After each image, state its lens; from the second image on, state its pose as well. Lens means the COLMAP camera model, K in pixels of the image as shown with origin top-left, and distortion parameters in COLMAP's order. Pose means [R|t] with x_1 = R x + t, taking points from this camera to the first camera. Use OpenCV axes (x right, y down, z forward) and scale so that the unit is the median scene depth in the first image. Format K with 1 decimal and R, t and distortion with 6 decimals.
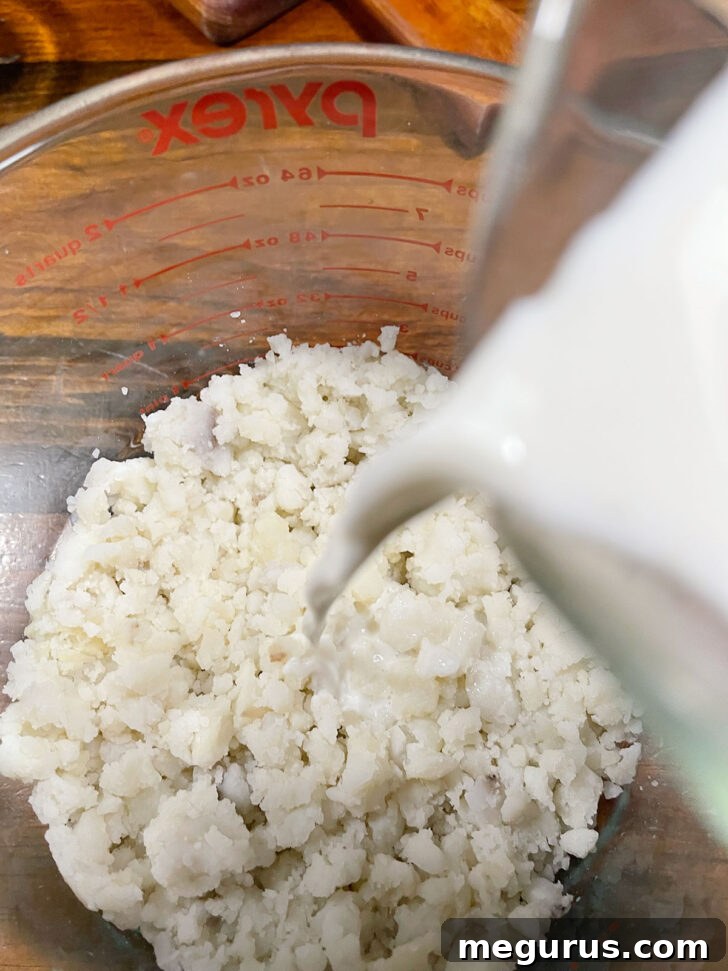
lens RADIAL K [[733.8, 0, 364.0], [0, 733.8, 485.5], [0, 0, 1]] dist [0.057112, -0.105620]
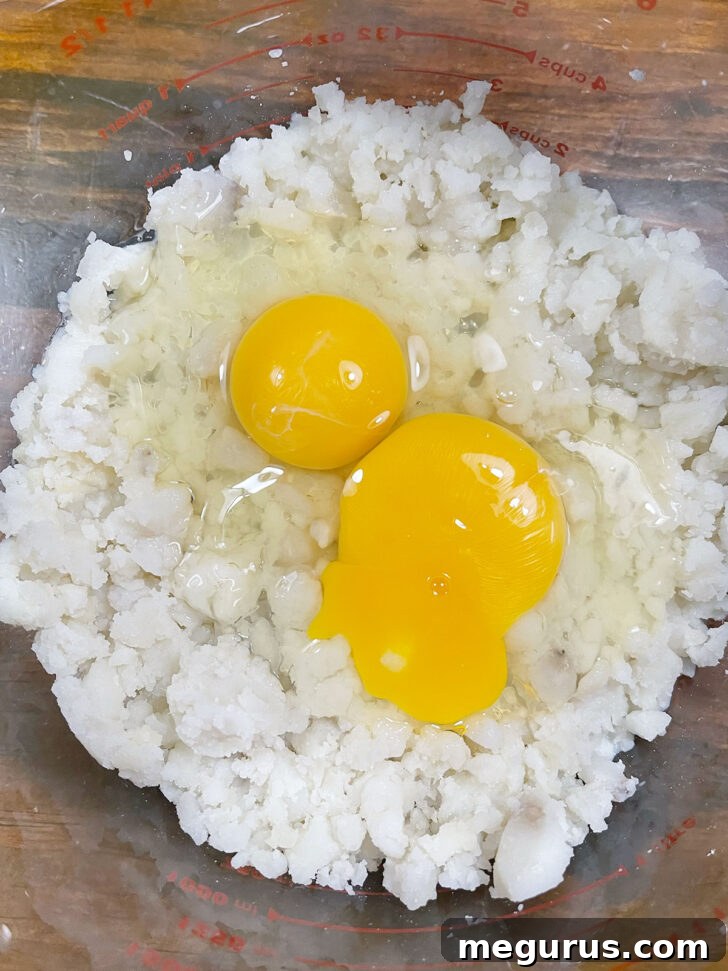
lens RADIAL K [[815.6, 0, 364.0], [0, 815.6, 485.5], [0, 0, 1]] dist [-0.006854, -0.004191]
pose [[0.998465, 0.055076, 0.005777, -0.064190], [-0.054764, 0.966515, 0.250699, -0.020743], [0.008224, -0.250630, 0.968048, 0.098348]]
